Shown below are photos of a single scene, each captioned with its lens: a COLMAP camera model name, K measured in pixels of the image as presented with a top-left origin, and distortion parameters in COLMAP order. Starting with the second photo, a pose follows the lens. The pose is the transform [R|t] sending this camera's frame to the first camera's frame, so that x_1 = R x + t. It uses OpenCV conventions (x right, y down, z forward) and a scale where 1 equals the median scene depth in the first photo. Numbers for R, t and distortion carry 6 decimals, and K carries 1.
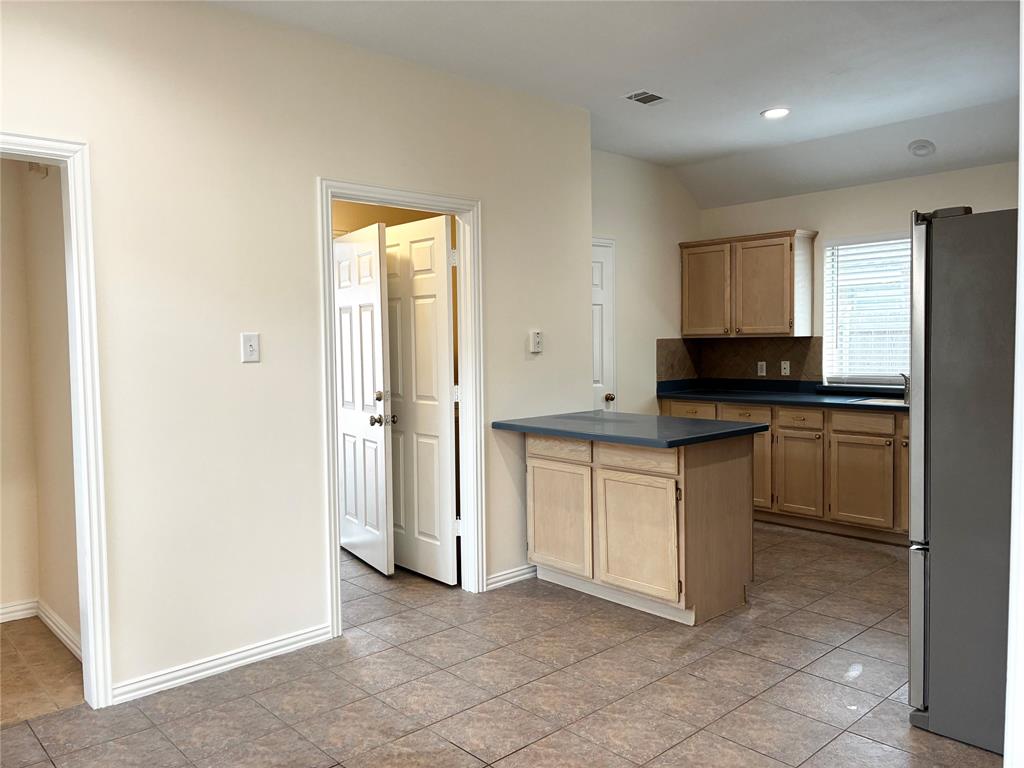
lens RADIAL K [[773.2, 0, 505.7], [0, 773.2, 379.2], [0, 0, 1]] dist [0.049038, -0.070943]
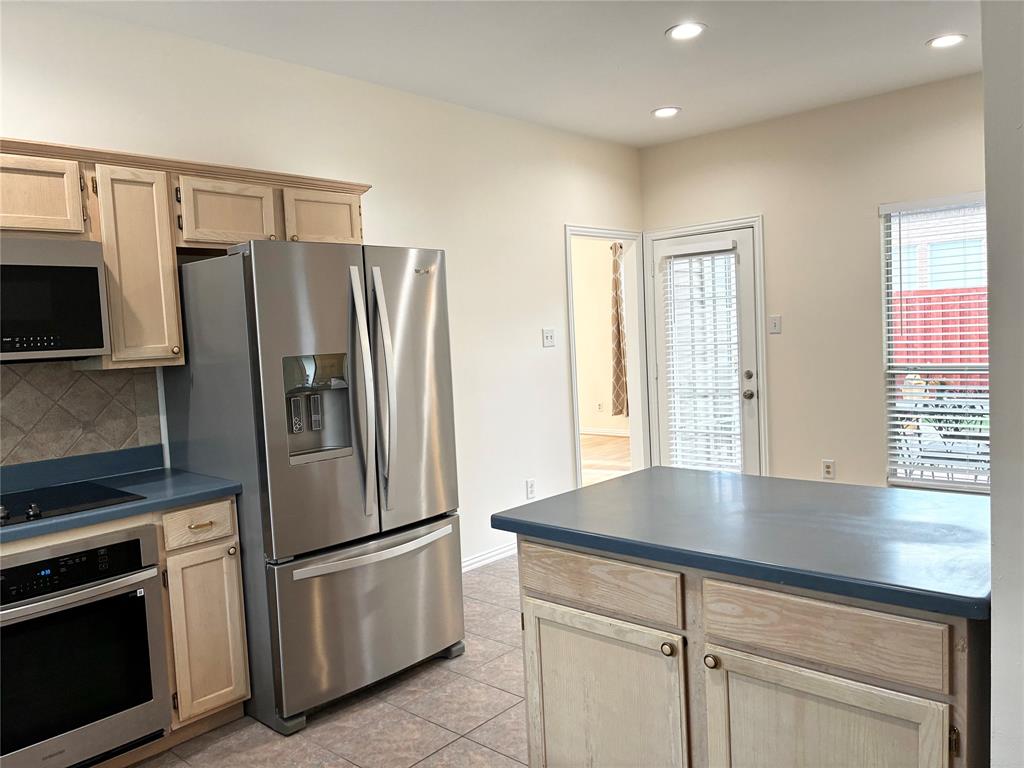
lens RADIAL K [[773.2, 0, 499.7], [0, 773.2, 380.8], [0, 0, 1]] dist [0.049038, -0.070943]
pose [[-0.993267, 0.075564, -0.087808, 0.044629], [0.065083, 0.991039, 0.116643, -0.064112], [0.095836, 0.110143, -0.989285, 1.101296]]
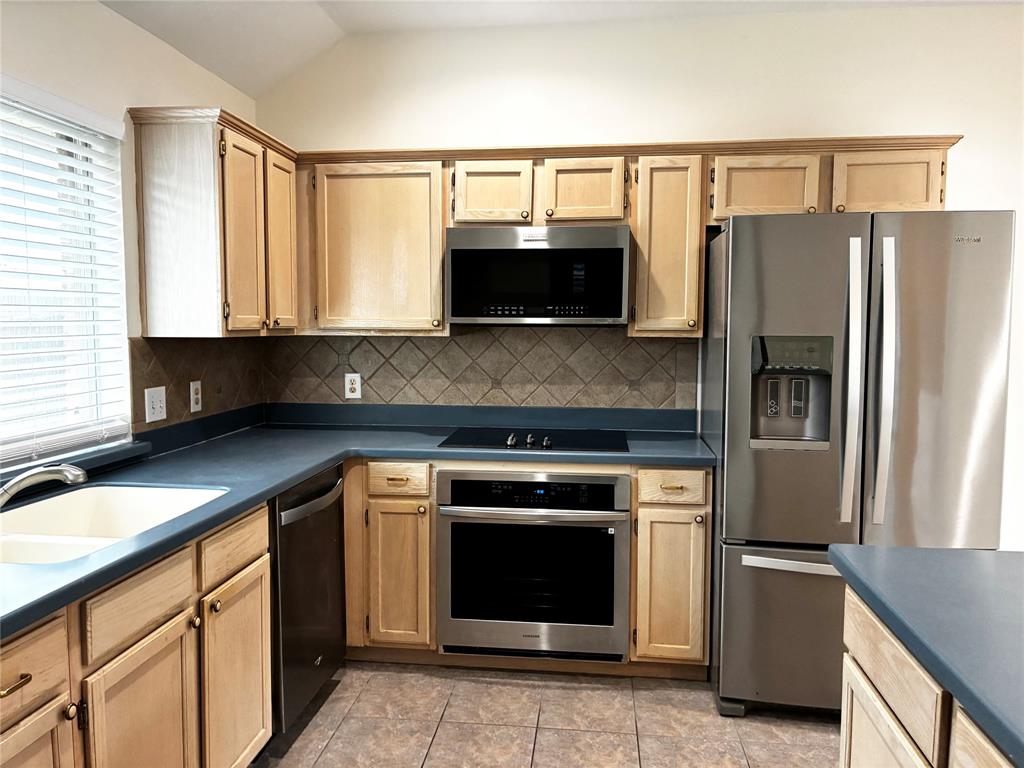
lens RADIAL K [[773.2, 0, 502.7], [0, 773.2, 380.1], [0, 0, 1]] dist [0.049038, -0.070943]
pose [[-0.651414, -0.039848, 0.757675, -0.097716], [0.045859, 0.994726, 0.091742, -0.055893], [-0.757335, 0.094508, -0.646151, 1.038574]]
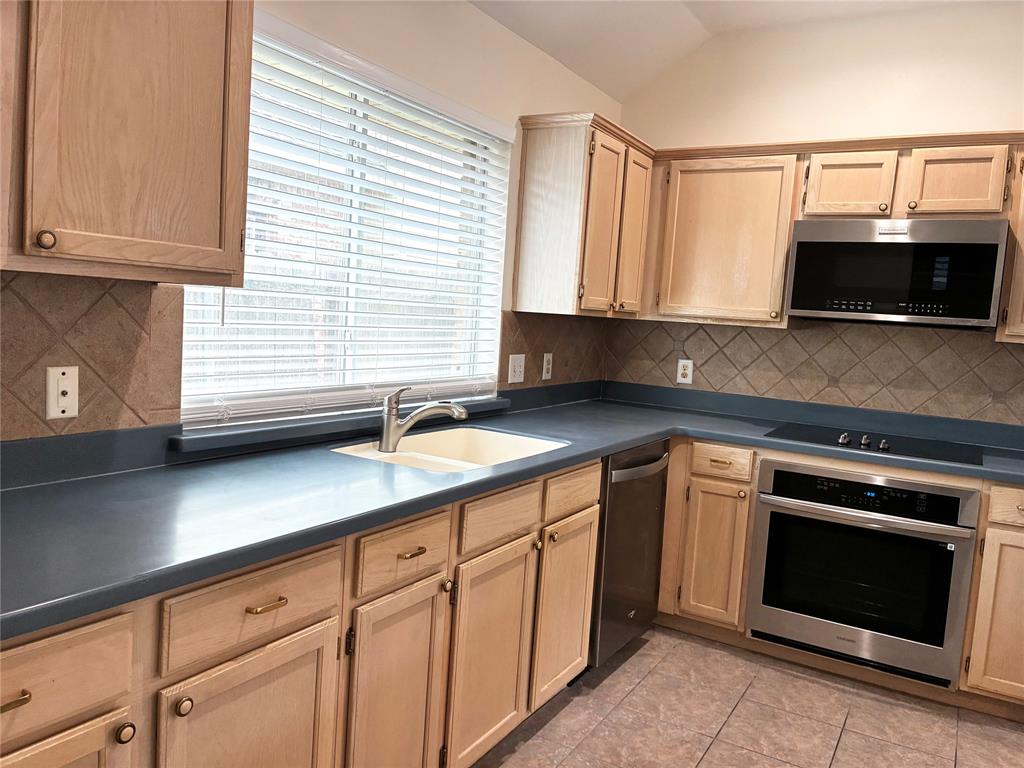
lens RADIAL K [[773.2, 0, 510.6], [0, 773.2, 380.2], [0, 0, 1]] dist [0.049038, -0.070943]
pose [[-0.291465, -0.085544, 0.952749, -0.125192], [-0.012897, 0.996254, 0.085505, -0.047283], [-0.956495, 0.012634, -0.291477, 1.057202]]
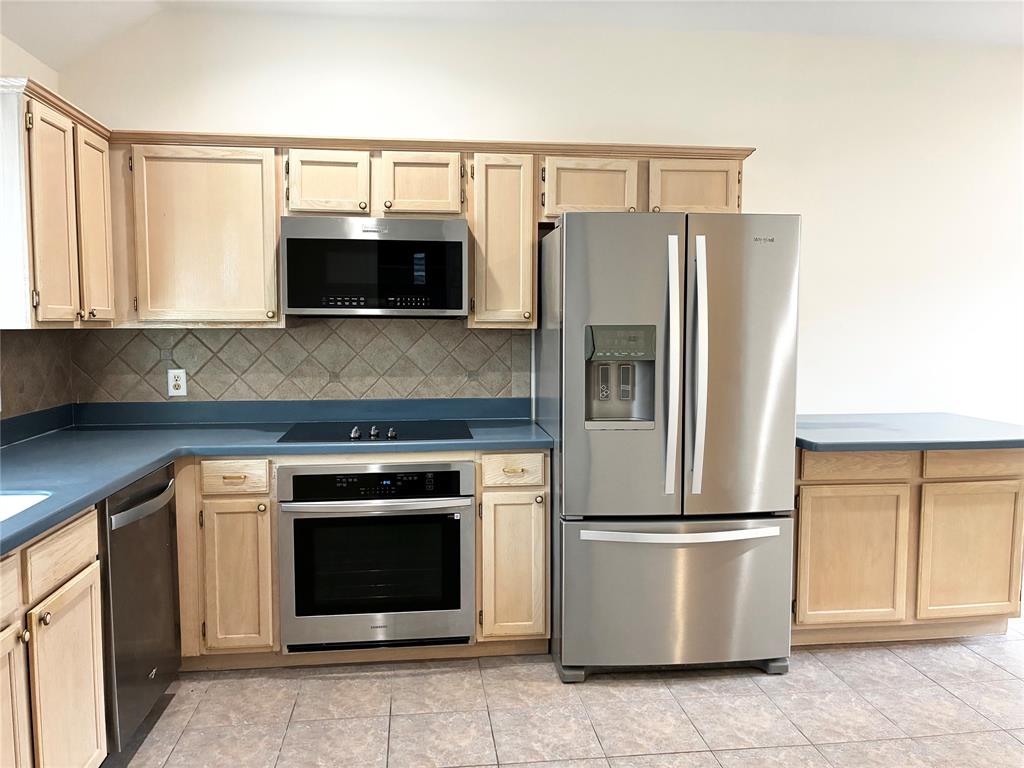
lens RADIAL K [[773.2, 0, 504.3], [0, 773.2, 377.7], [0, 0, 1]] dist [0.049038, -0.070943]
pose [[-0.810876, -0.023661, 0.584740, -0.091922], [0.043457, 0.993989, 0.100484, -0.051933], [-0.583603, 0.106891, -0.804974, 1.054380]]
